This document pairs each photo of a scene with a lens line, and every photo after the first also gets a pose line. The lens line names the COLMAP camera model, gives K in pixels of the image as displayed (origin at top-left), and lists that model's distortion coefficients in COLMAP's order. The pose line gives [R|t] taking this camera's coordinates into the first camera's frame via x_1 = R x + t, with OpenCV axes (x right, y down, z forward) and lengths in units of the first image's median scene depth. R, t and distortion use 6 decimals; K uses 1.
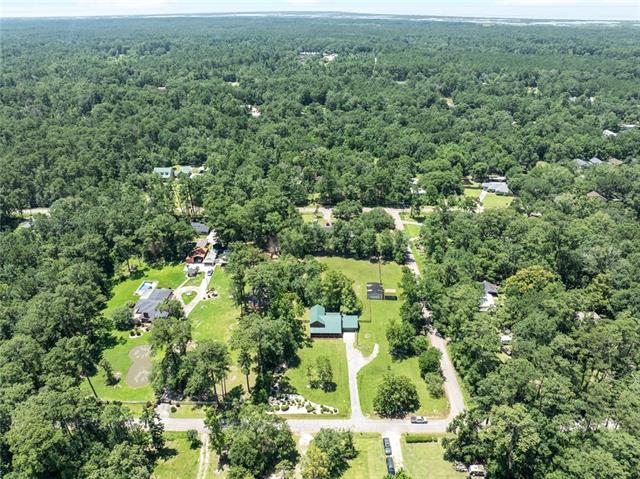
lens RADIAL K [[455.8, 0, 322.0], [0, 455.8, 237.2], [0, 0, 1]] dist [-0.028052, 0.009076]
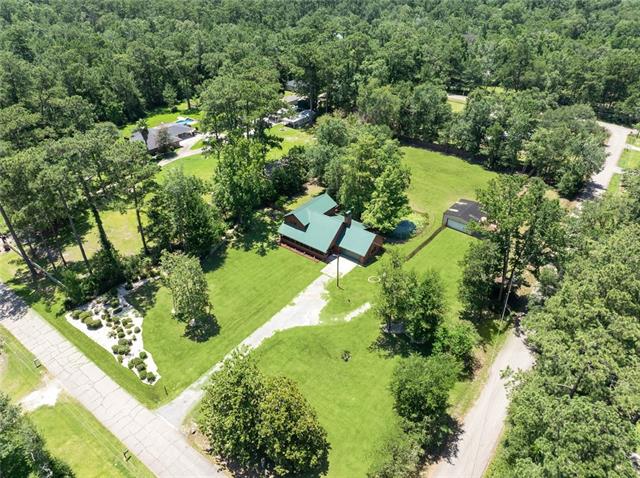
lens RADIAL K [[447.0, 0, 320.0], [0, 447.0, 239.0], [0, 0, 1]] dist [-0.018057, -0.004450]
pose [[0.808463, 0.325212, -0.490536, 0.304703], [-0.268770, 0.945492, 0.183870, 0.125971], [0.523594, -0.016810, 0.851802, 0.675403]]
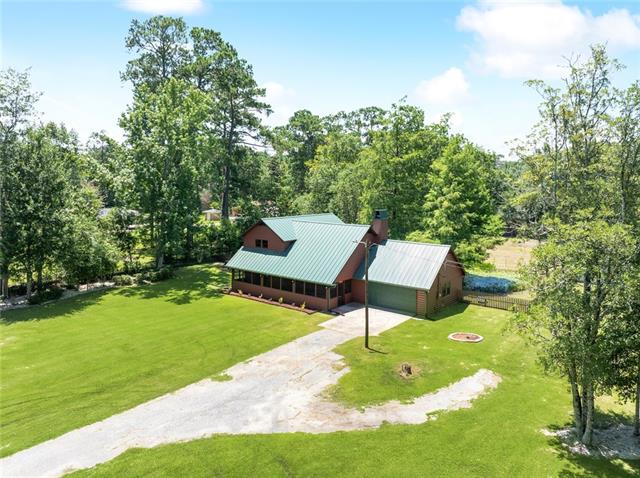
lens RADIAL K [[473.1, 0, 319.8], [0, 473.1, 186.0], [0, 0, 1]] dist [-0.040047, -0.001727]
pose [[0.802381, 0.026043, -0.596243, 0.181532], [-0.284135, 0.895229, -0.343267, 0.278215], [0.524835, 0.444844, 0.725715, 0.949035]]
